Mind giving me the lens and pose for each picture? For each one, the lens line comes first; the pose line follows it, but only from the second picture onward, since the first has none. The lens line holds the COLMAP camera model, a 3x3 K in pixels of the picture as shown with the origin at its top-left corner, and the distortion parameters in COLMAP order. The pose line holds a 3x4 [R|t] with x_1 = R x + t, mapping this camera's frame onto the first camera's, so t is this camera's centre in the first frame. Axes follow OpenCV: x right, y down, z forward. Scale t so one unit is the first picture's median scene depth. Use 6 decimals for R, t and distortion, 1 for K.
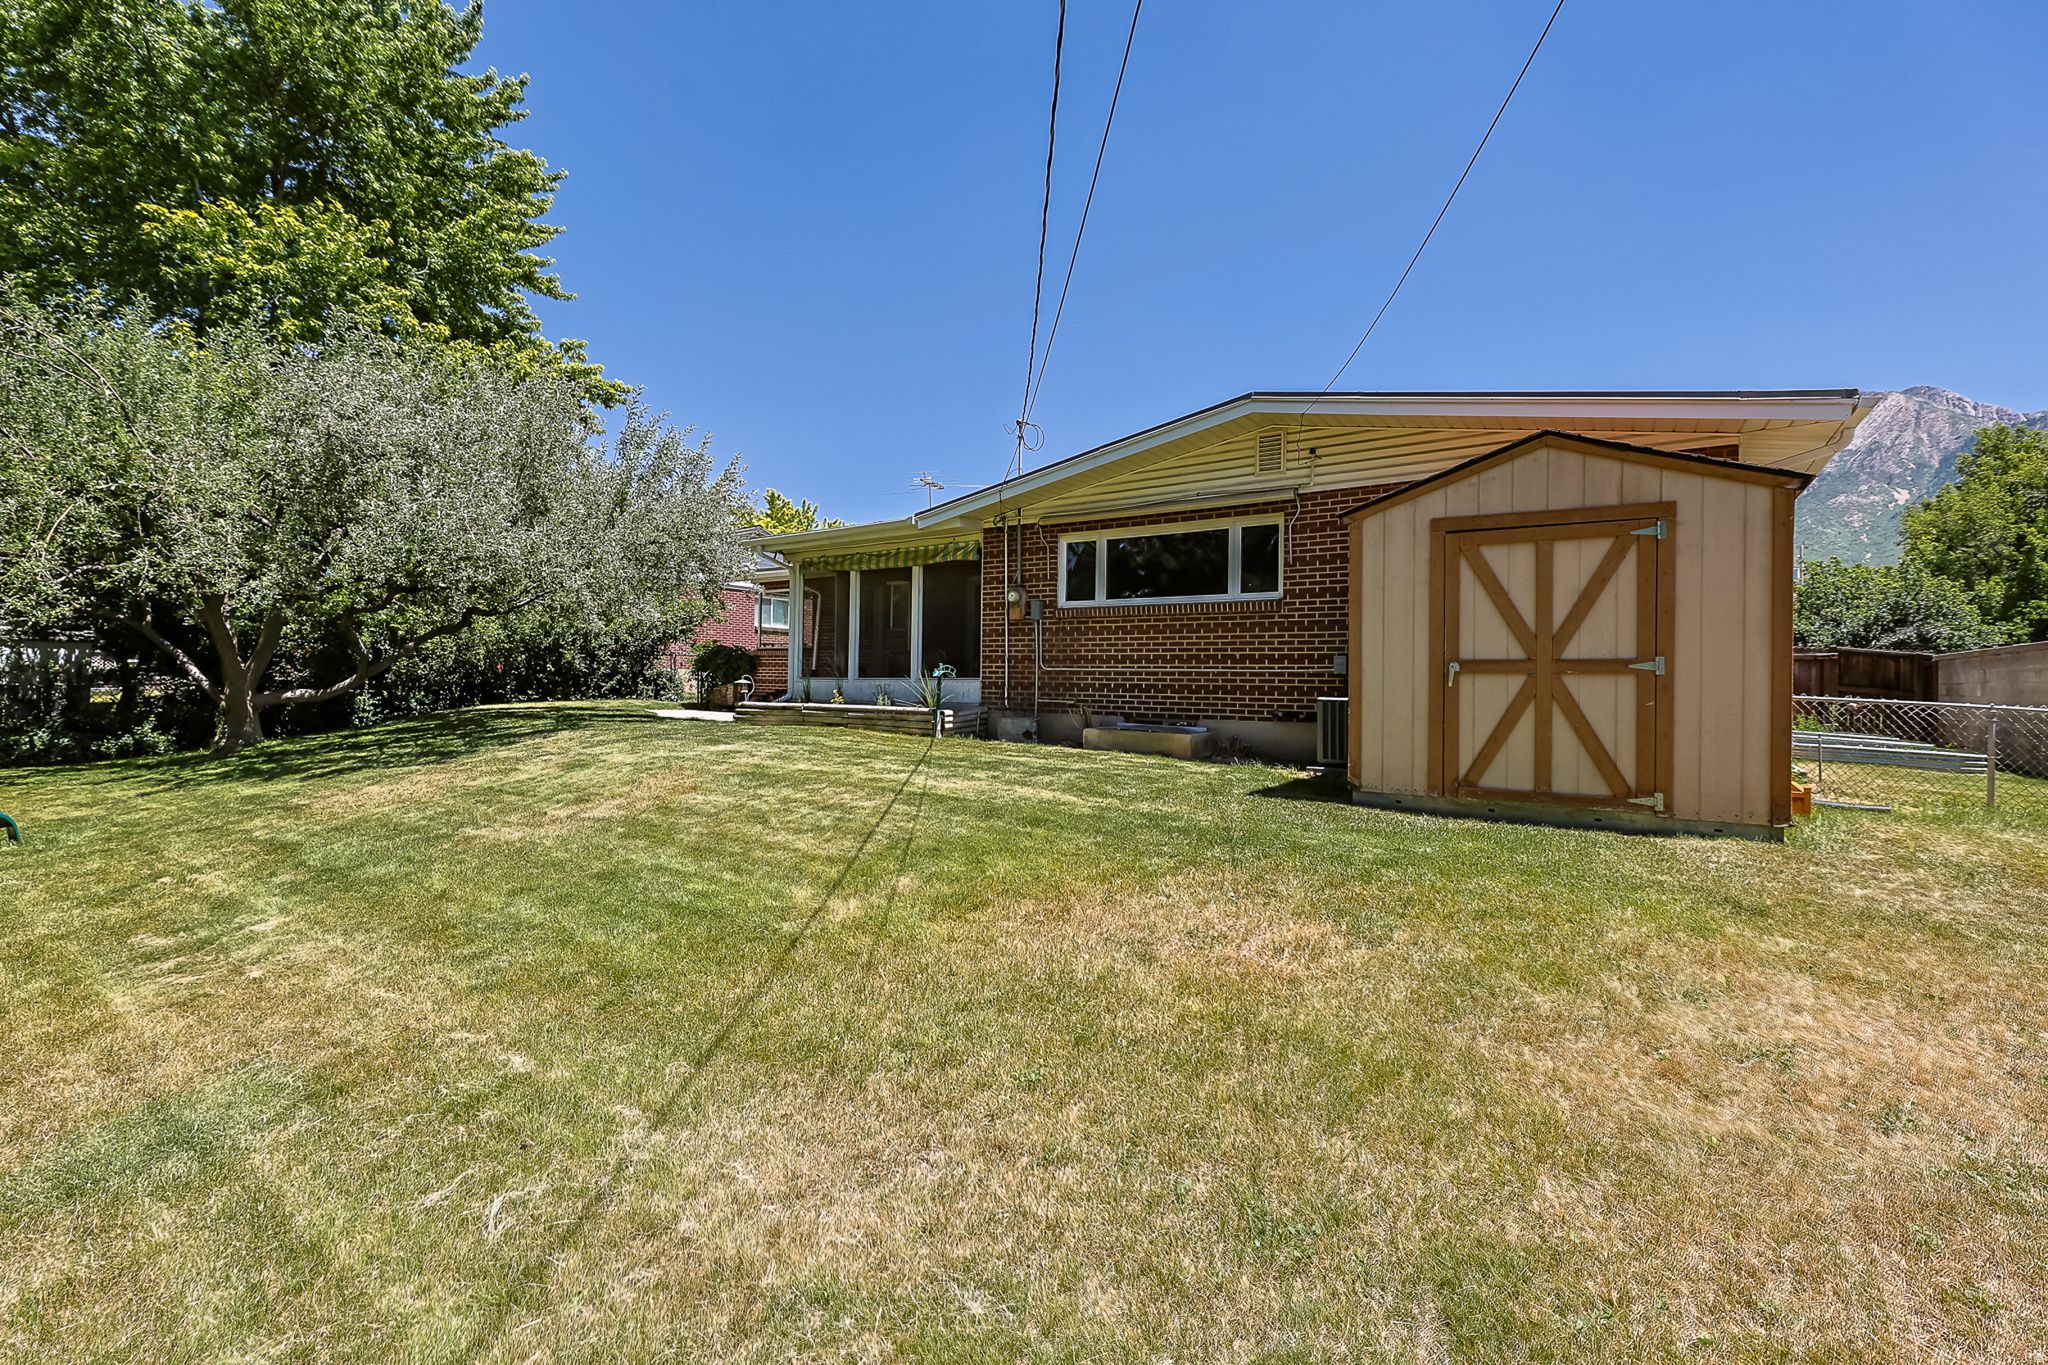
lens RADIAL K [[849.3, 0, 1020.6], [0, 849.3, 667.3], [0, 0, 1]] dist [-0.000116, 0.000044]
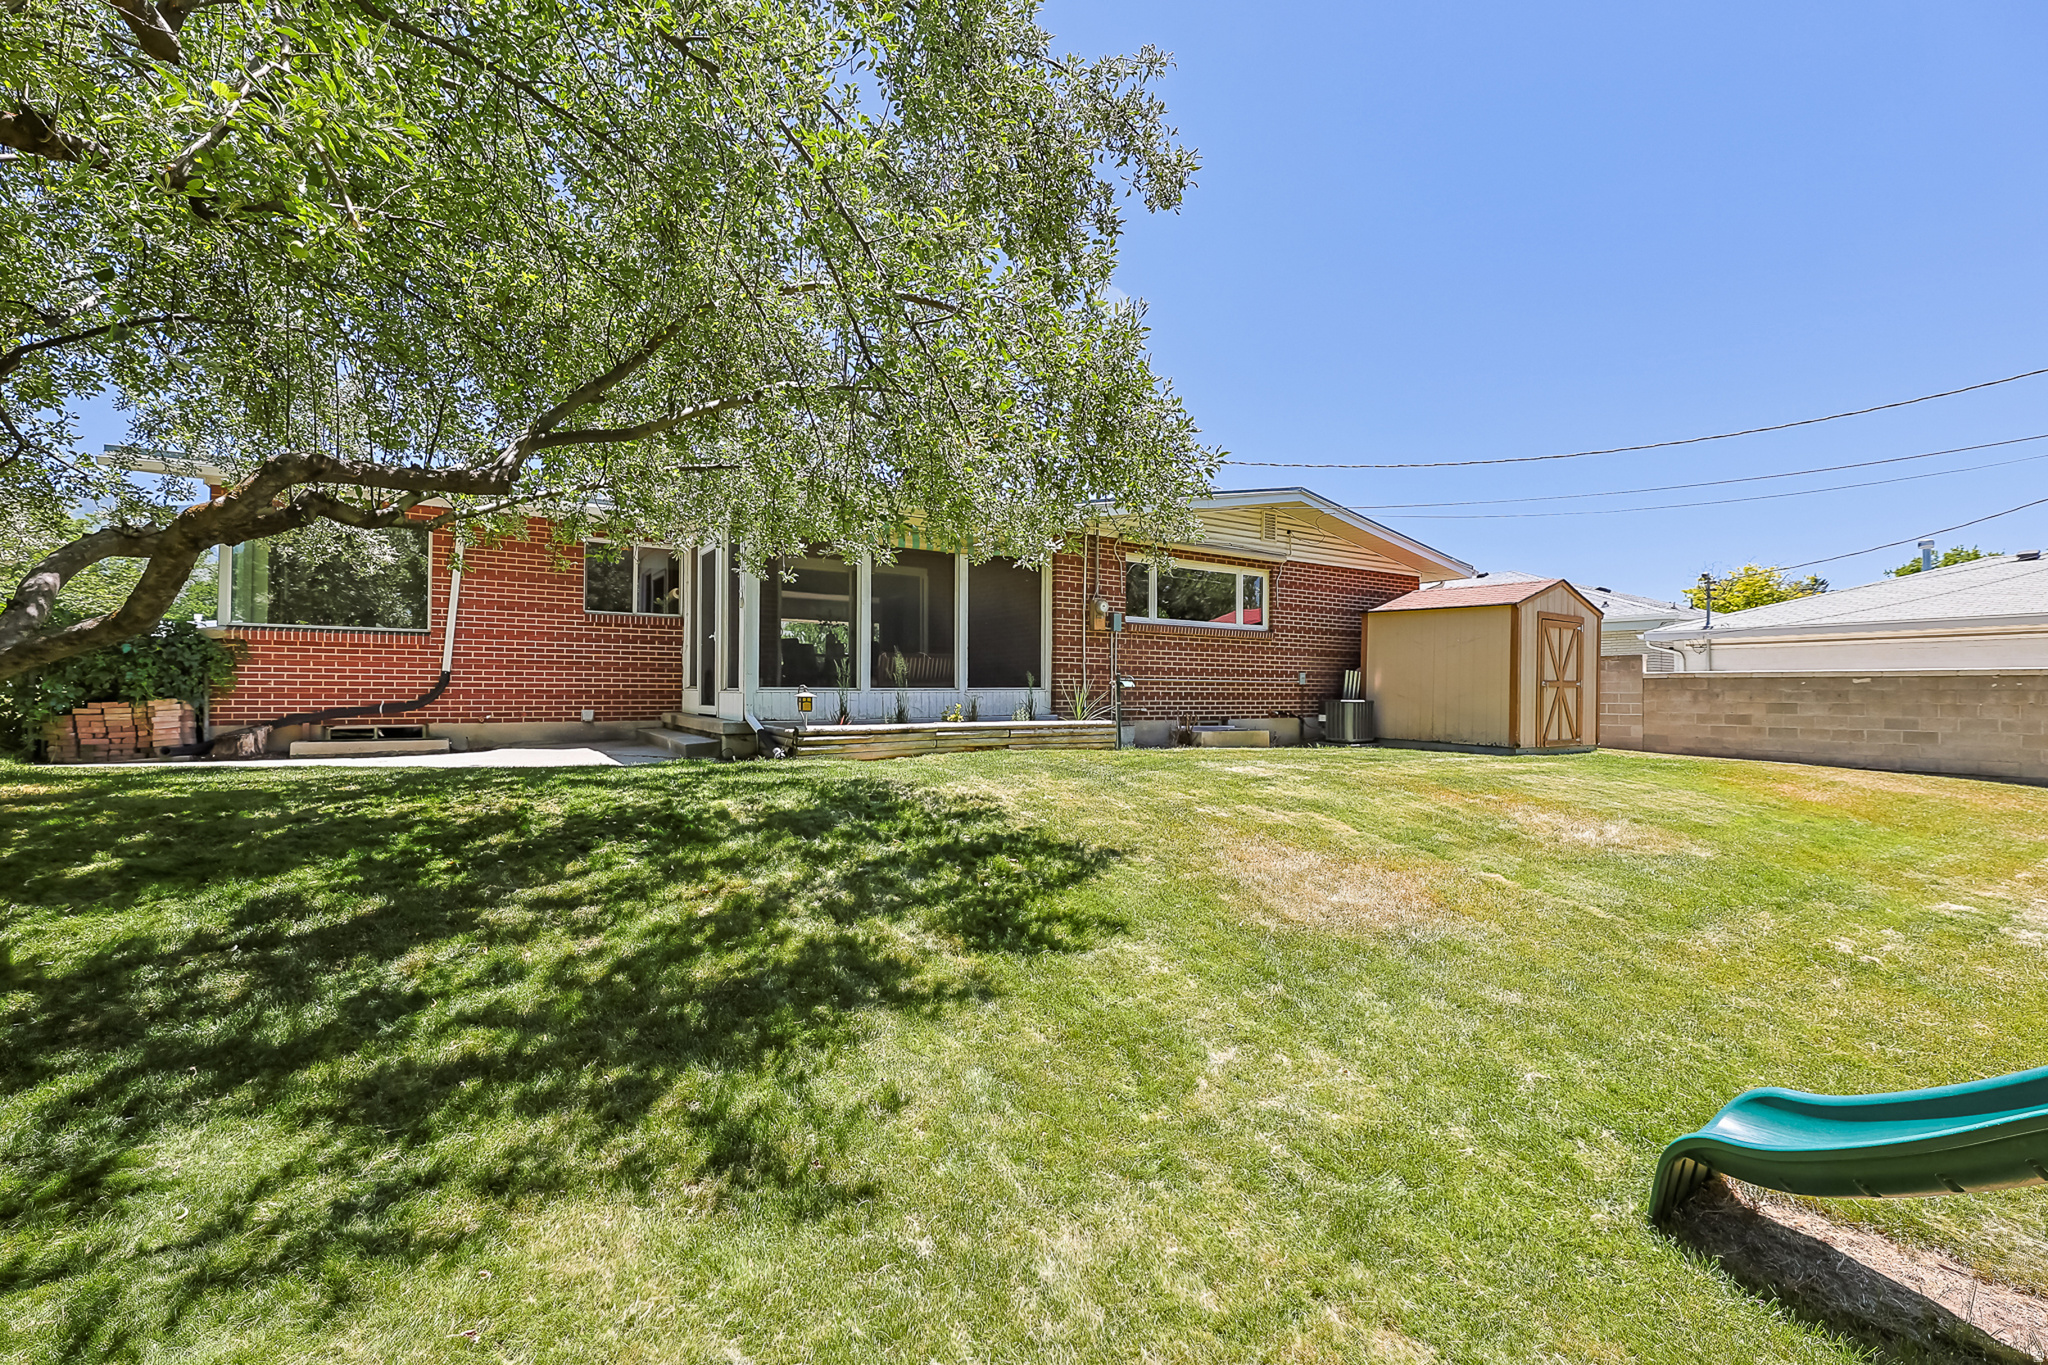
lens RADIAL K [[849.3, 0, 1020.6], [0, 849.3, 667.3], [0, 0, 1]] dist [-0.000116, 0.000044]
pose [[0.400106, 0.014091, 0.916361, -1.050093], [-0.017510, 0.999817, -0.007729, -0.001880], [-0.916302, -0.012953, 0.400279, 0.739376]]
